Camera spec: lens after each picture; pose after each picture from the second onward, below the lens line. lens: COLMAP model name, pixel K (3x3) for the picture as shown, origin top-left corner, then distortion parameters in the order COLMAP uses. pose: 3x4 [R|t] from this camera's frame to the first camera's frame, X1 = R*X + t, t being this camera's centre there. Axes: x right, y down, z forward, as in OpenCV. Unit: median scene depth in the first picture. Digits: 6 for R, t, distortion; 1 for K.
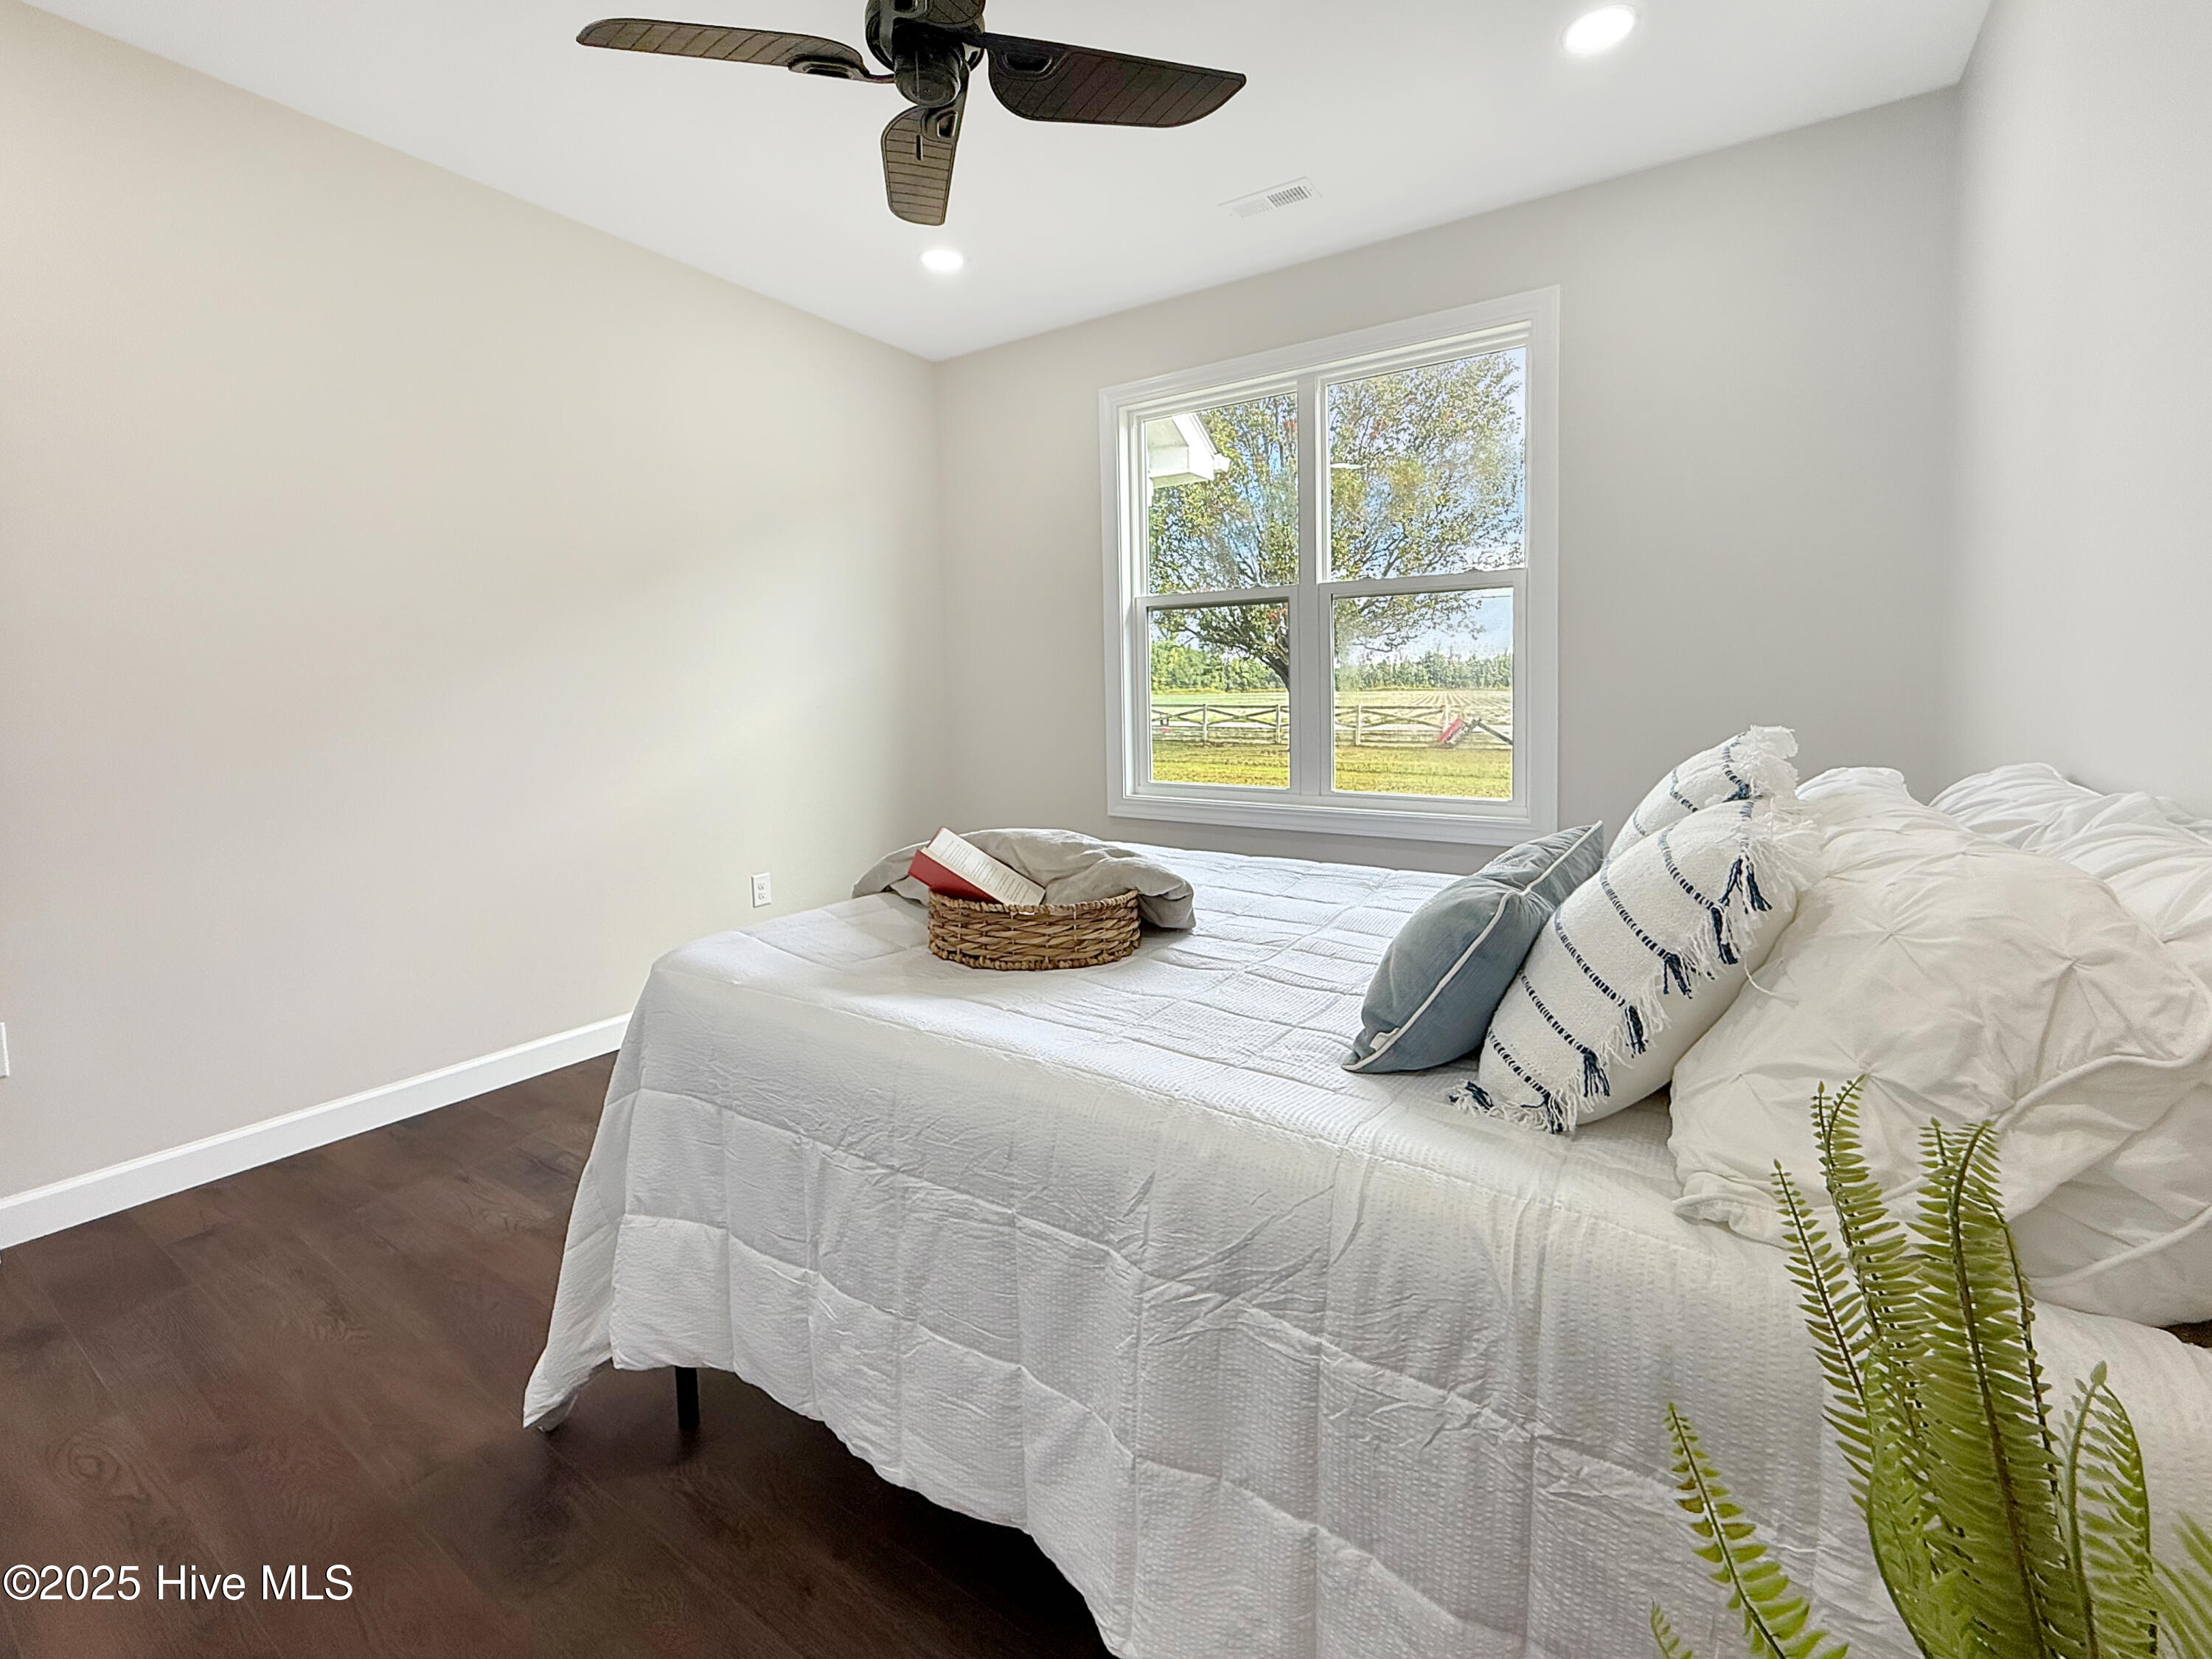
lens RADIAL K [[908.0, 0, 1041.6], [0, 908.0, 804.7], [0, 0, 1]] dist [-0.000807, -0.000019]
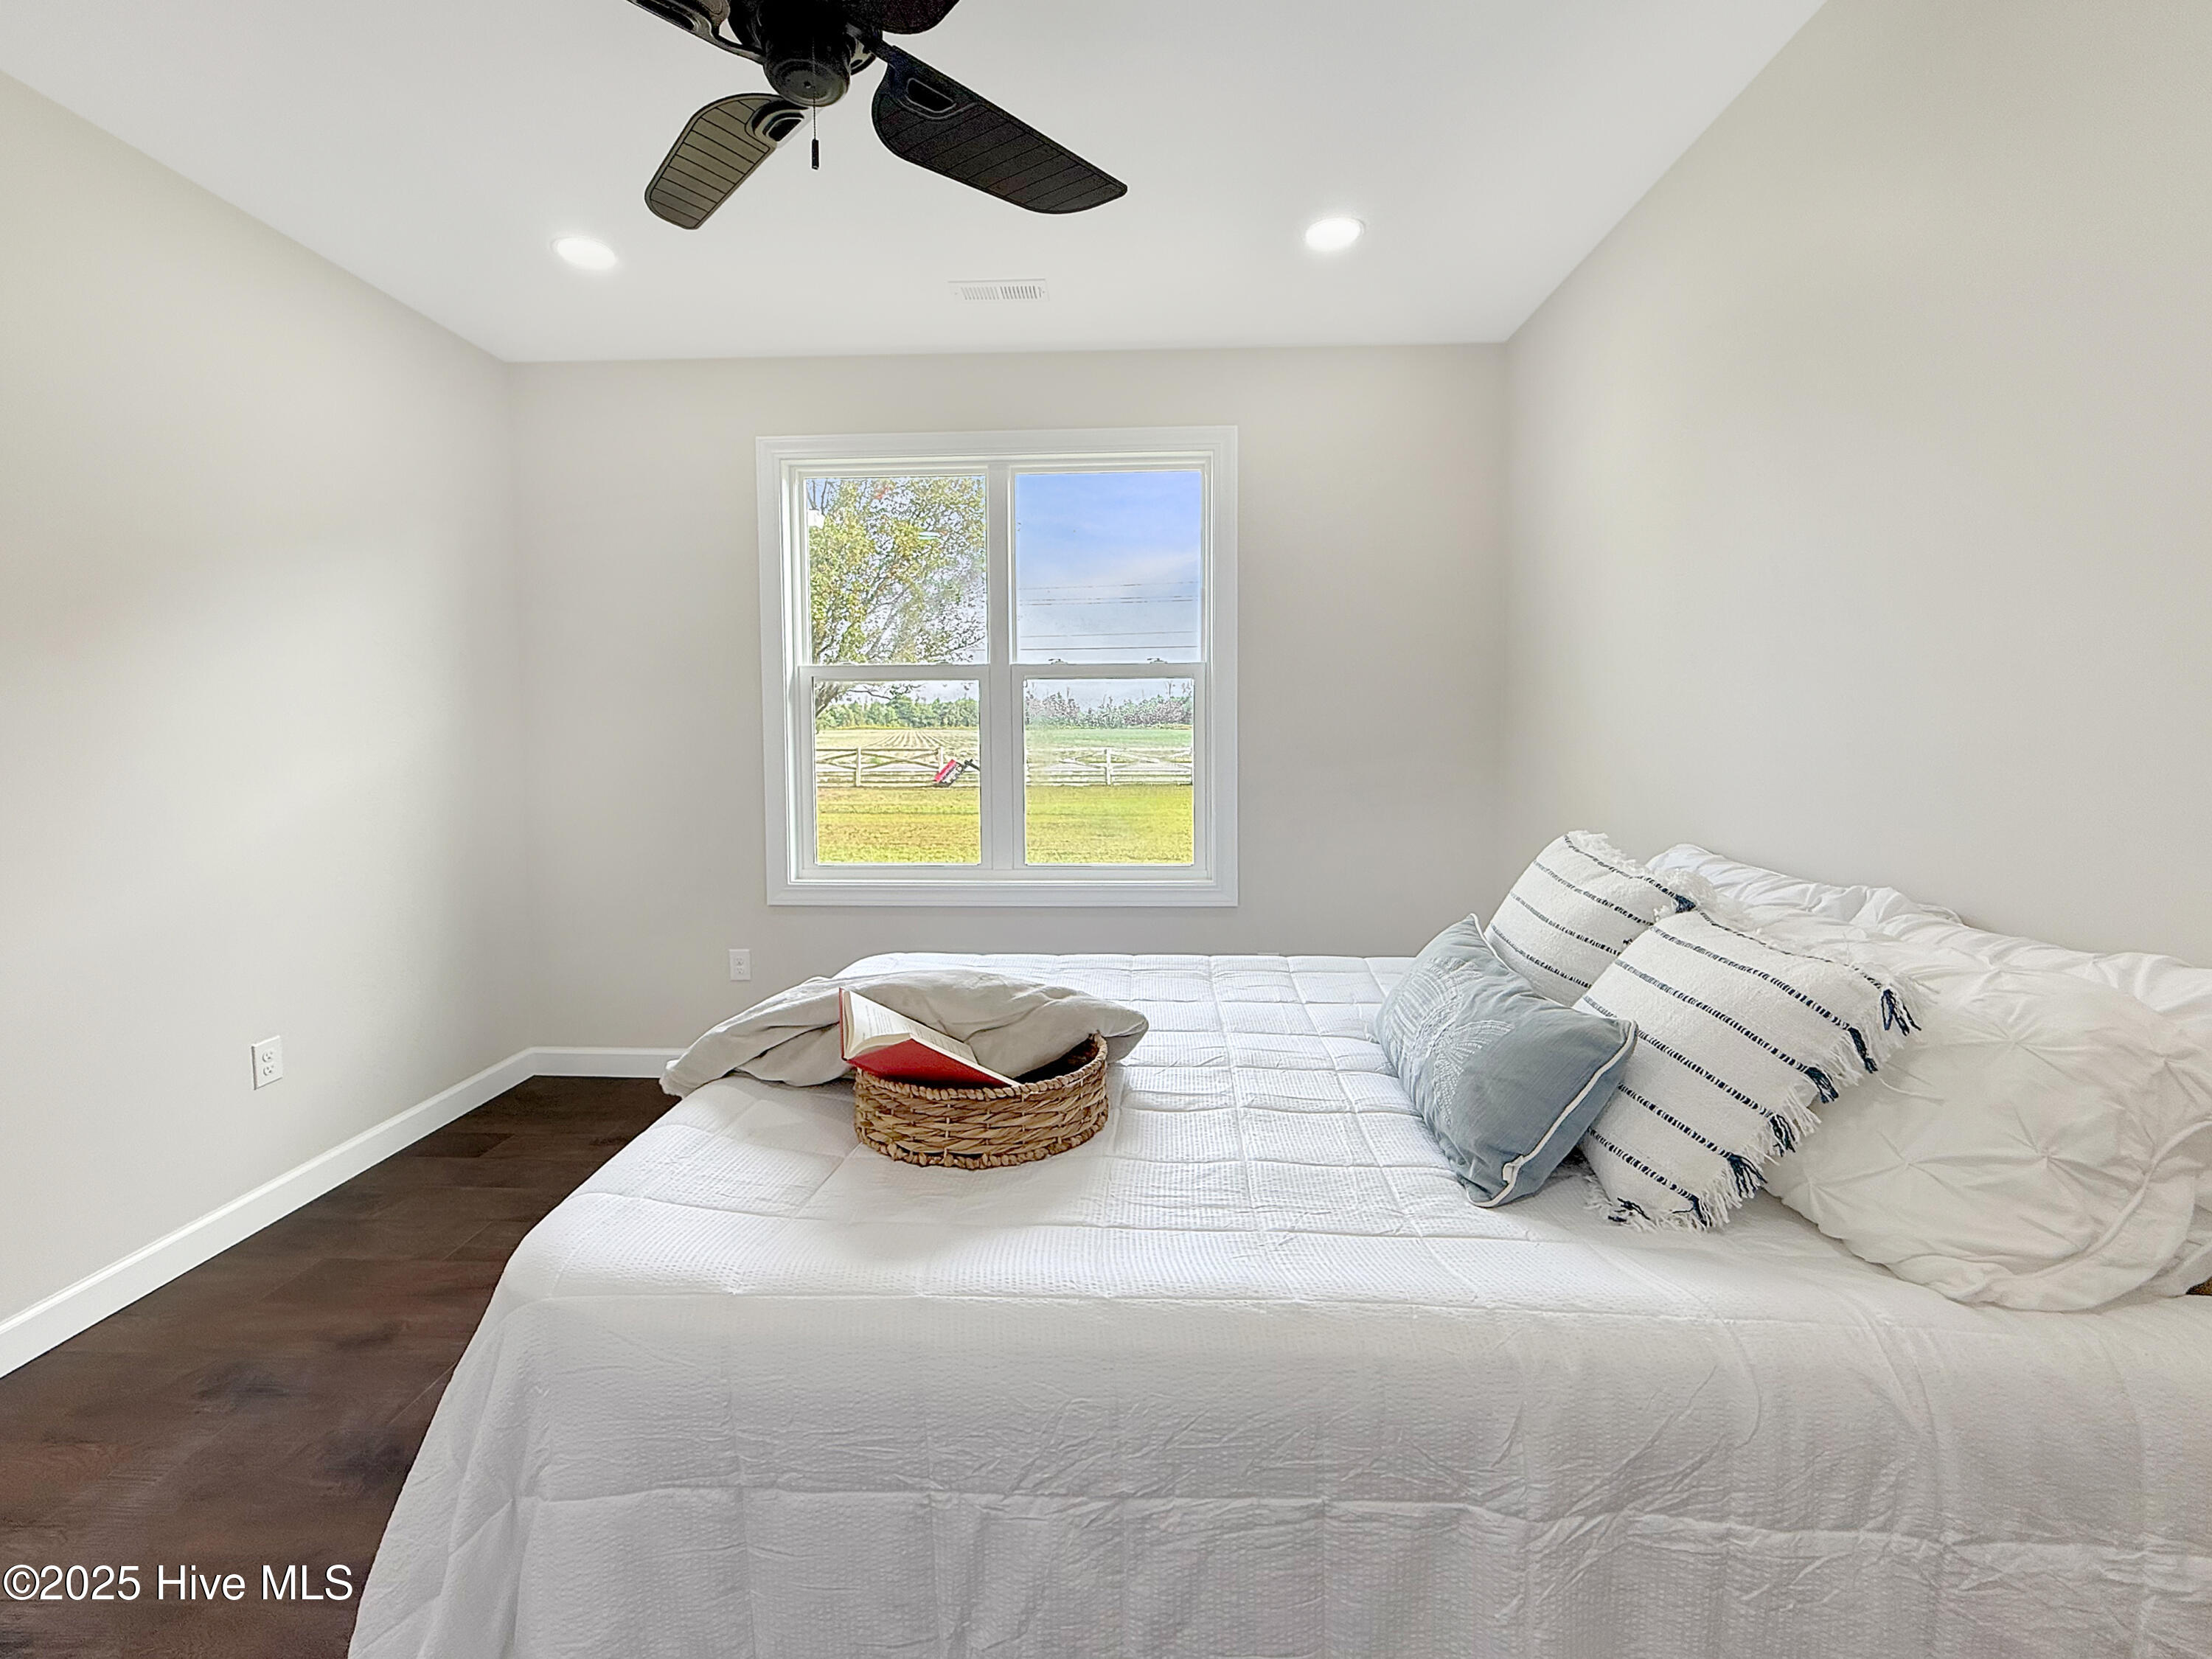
lens RADIAL K [[908.0, 0, 1105.7], [0, 908.0, 826.6], [0, 0, 1]] dist [-0.000807, -0.000019]
pose [[0.856105, -0.053132, 0.514064, -0.618385], [0.071197, 0.997342, -0.015488, -0.175872], [-0.511875, 0.049859, 0.857612, 0.367013]]
